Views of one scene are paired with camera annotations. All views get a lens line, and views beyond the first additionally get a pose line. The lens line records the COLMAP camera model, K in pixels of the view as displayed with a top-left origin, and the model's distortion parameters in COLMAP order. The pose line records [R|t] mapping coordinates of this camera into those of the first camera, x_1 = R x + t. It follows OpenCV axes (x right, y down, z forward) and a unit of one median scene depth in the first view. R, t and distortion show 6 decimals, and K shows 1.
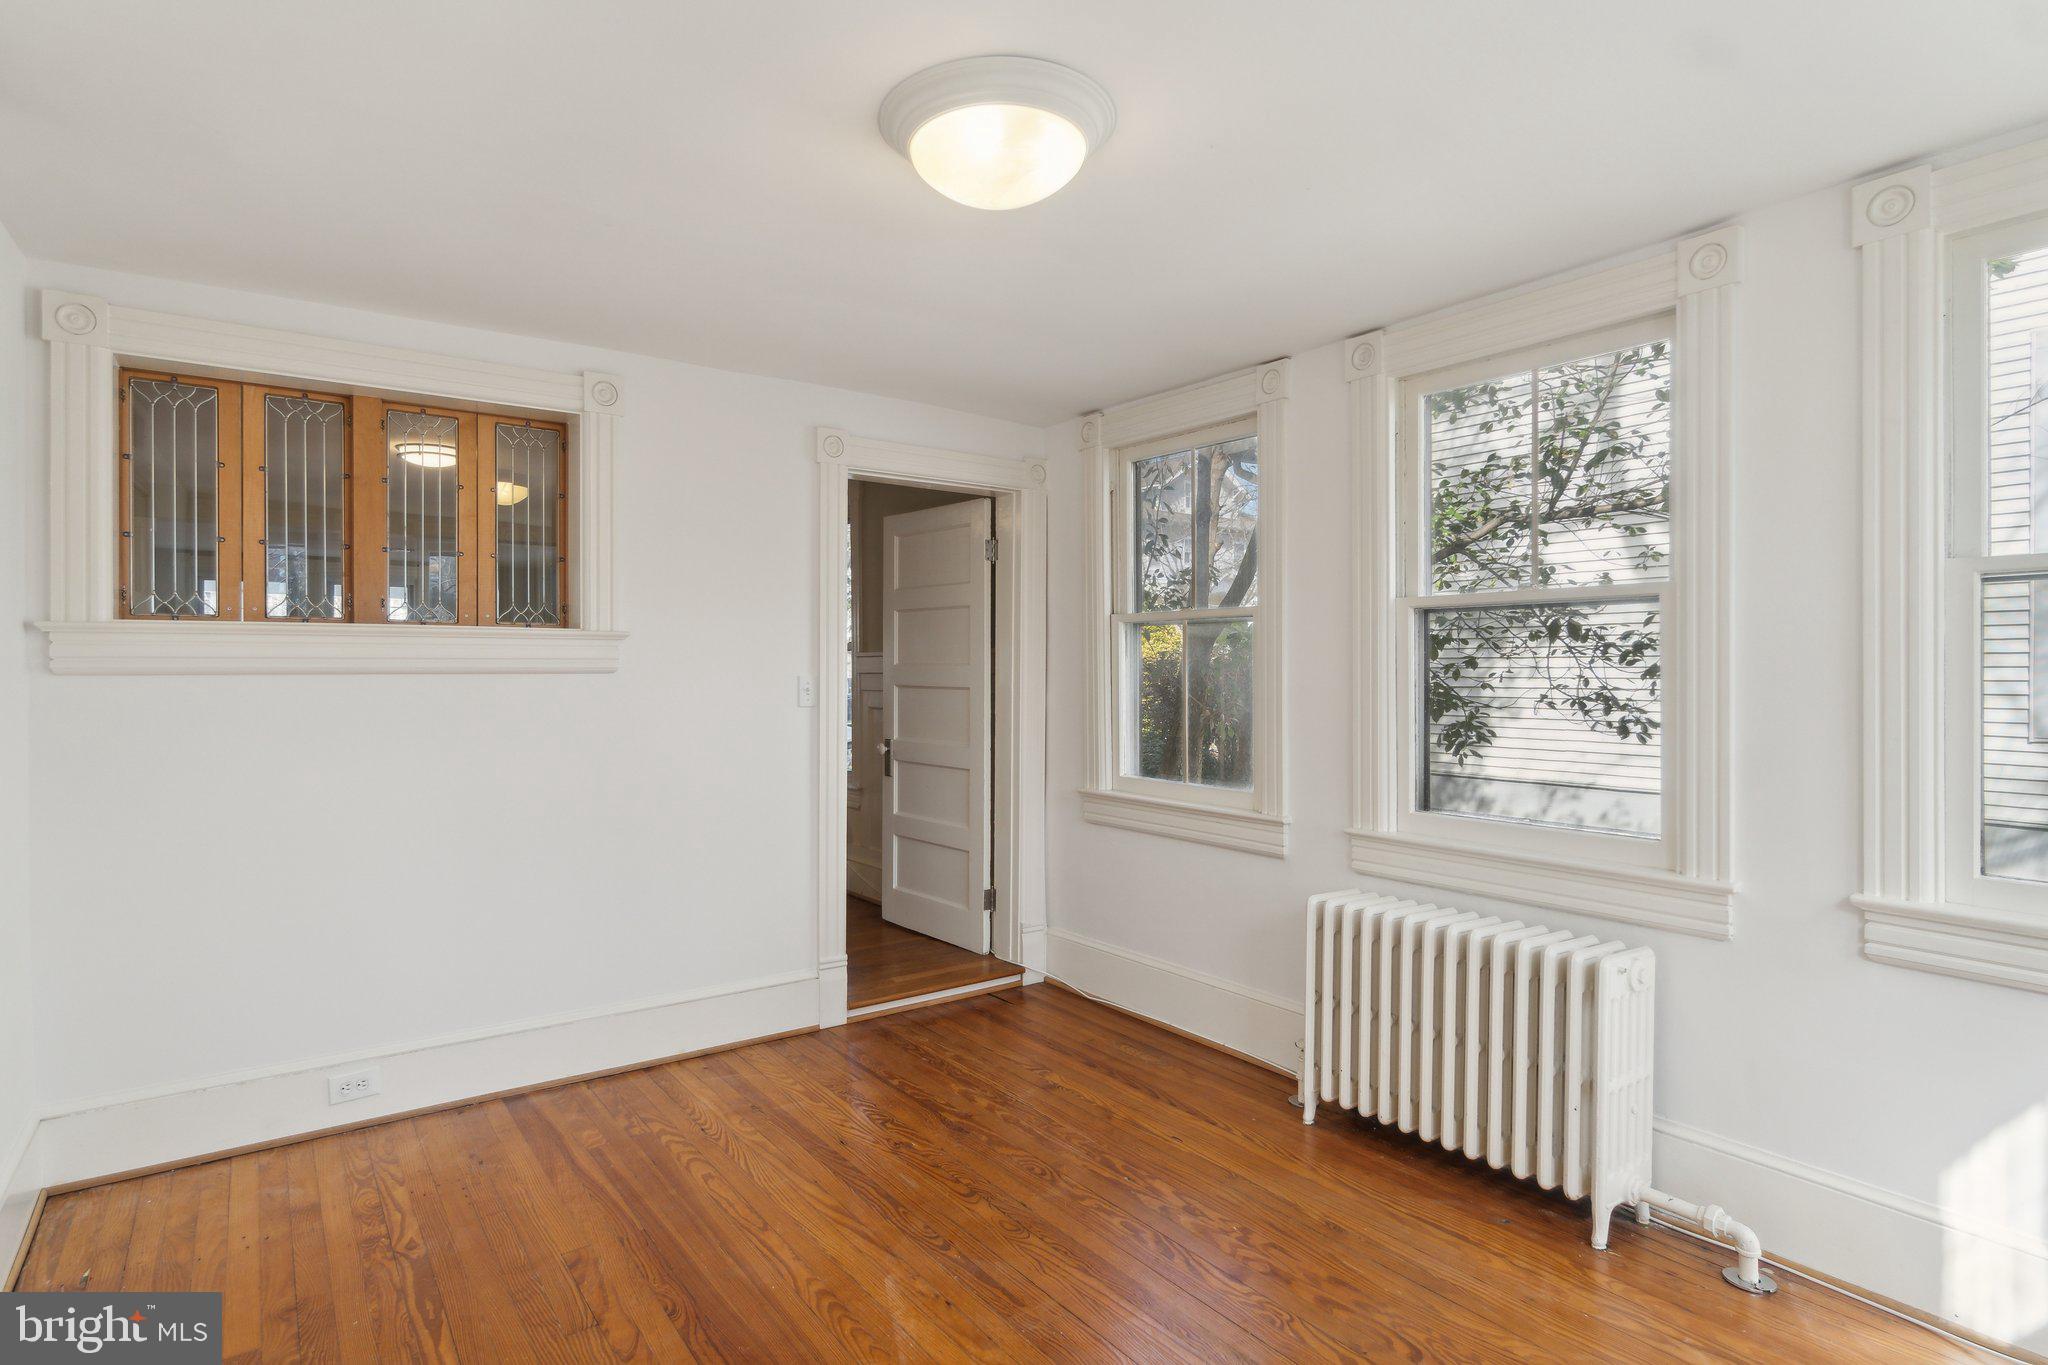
lens RADIAL K [[1087.5, 0, 1024.0], [0, 1087.5, 682.5], [0, 0, 1]] dist [0.001282, -0.000167]
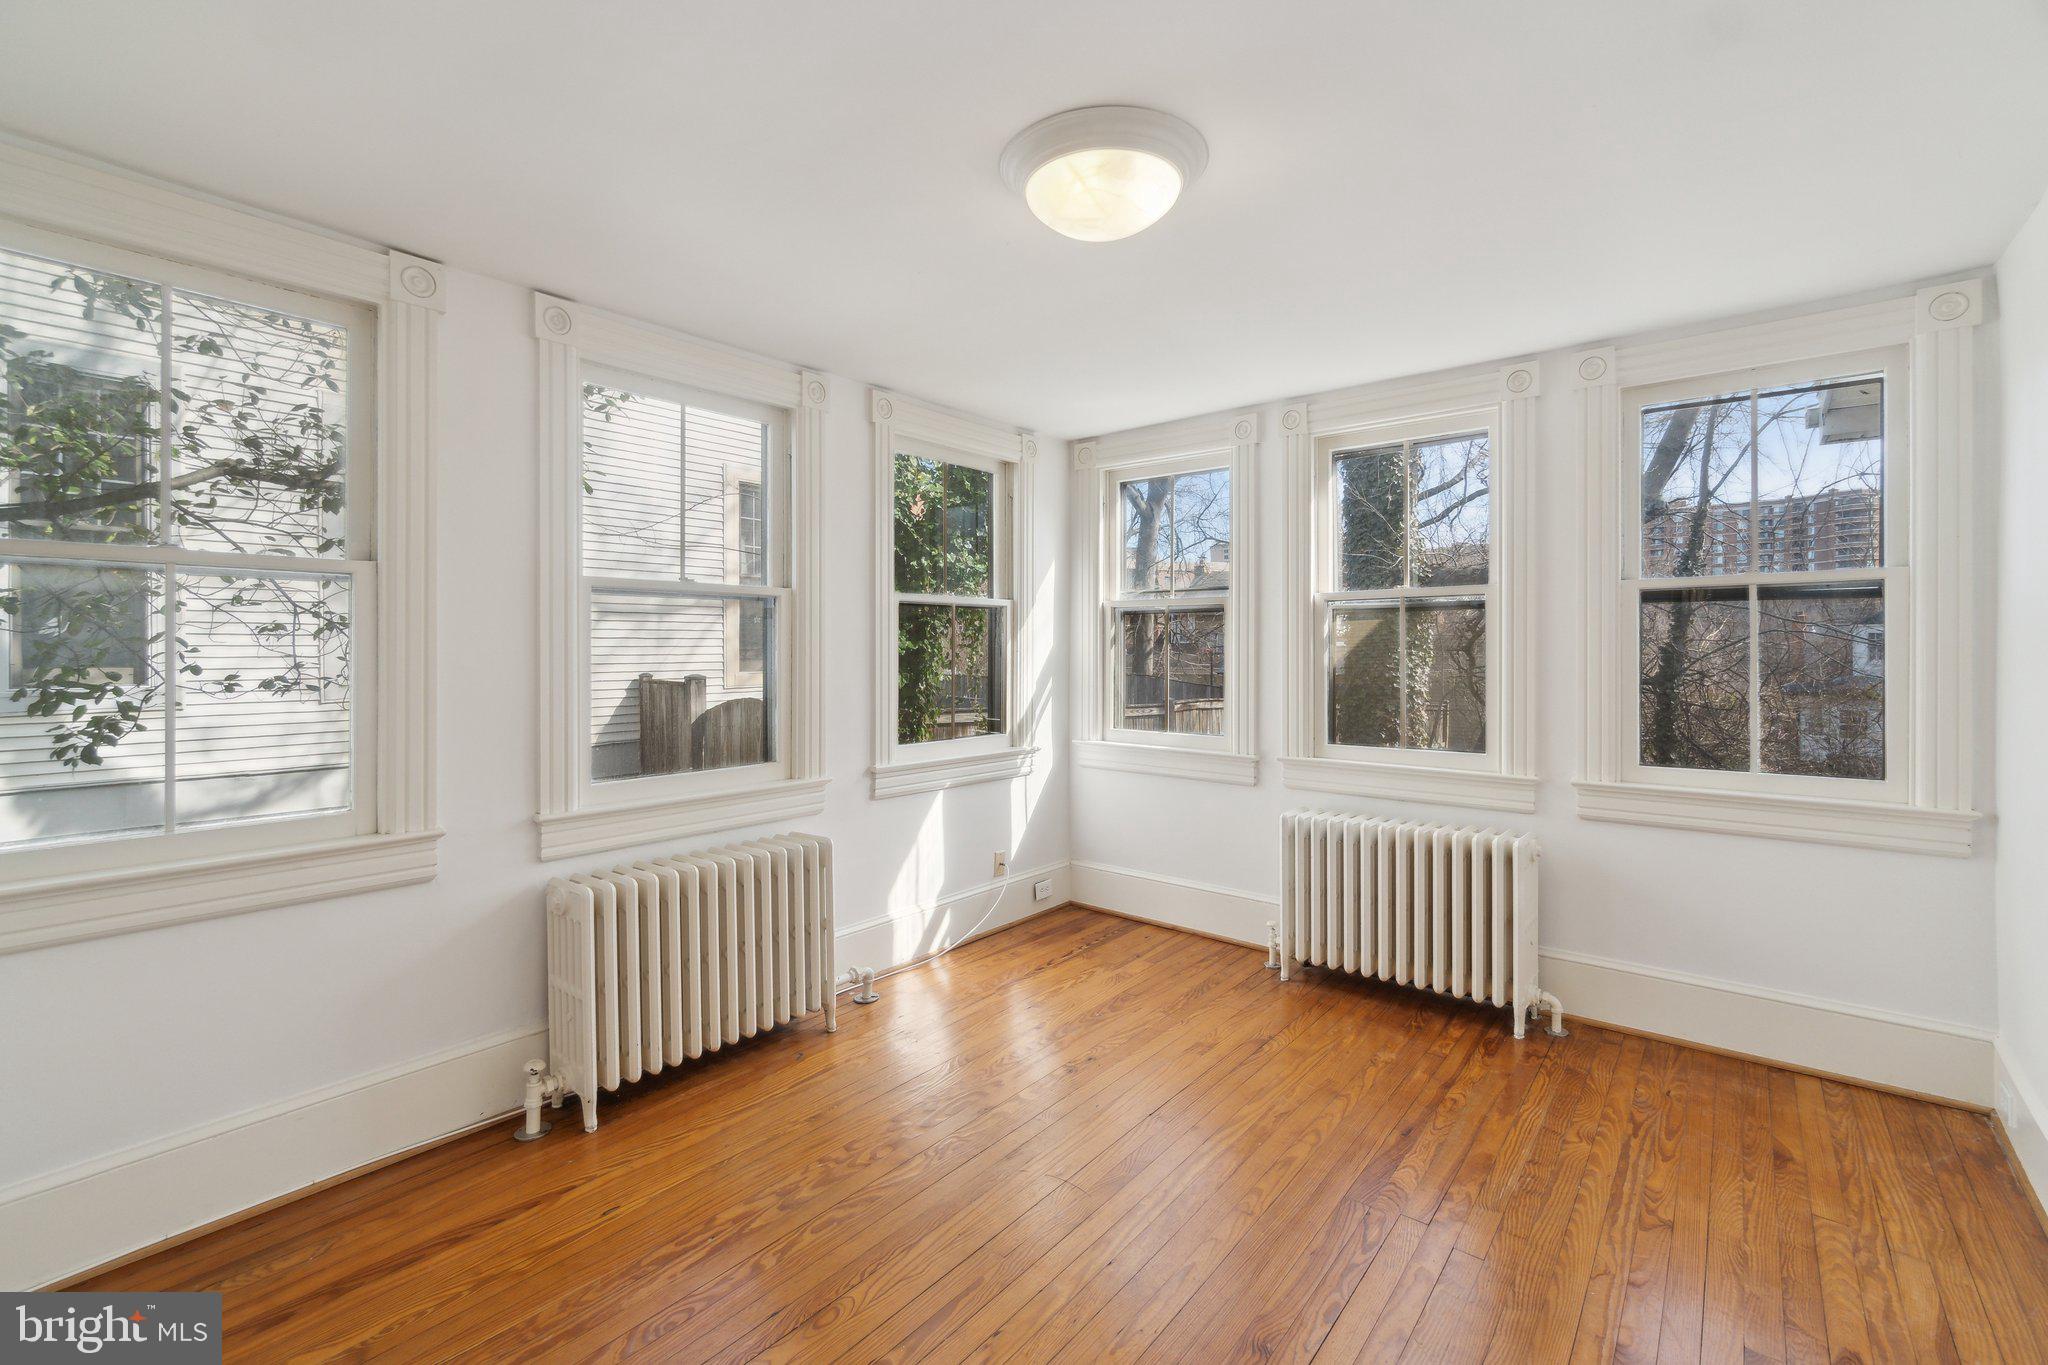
lens RADIAL K [[900.5, 0, 1014.5], [0, 900.5, 672.2], [0, 0, 1]] dist [0.000279, 0.000067]
pose [[-0.259031, -0.022661, 0.965603, -0.575940], [0.012738, 0.999558, 0.026875, -0.003051], [-0.965785, 0.019261, -0.258627, 0.853217]]
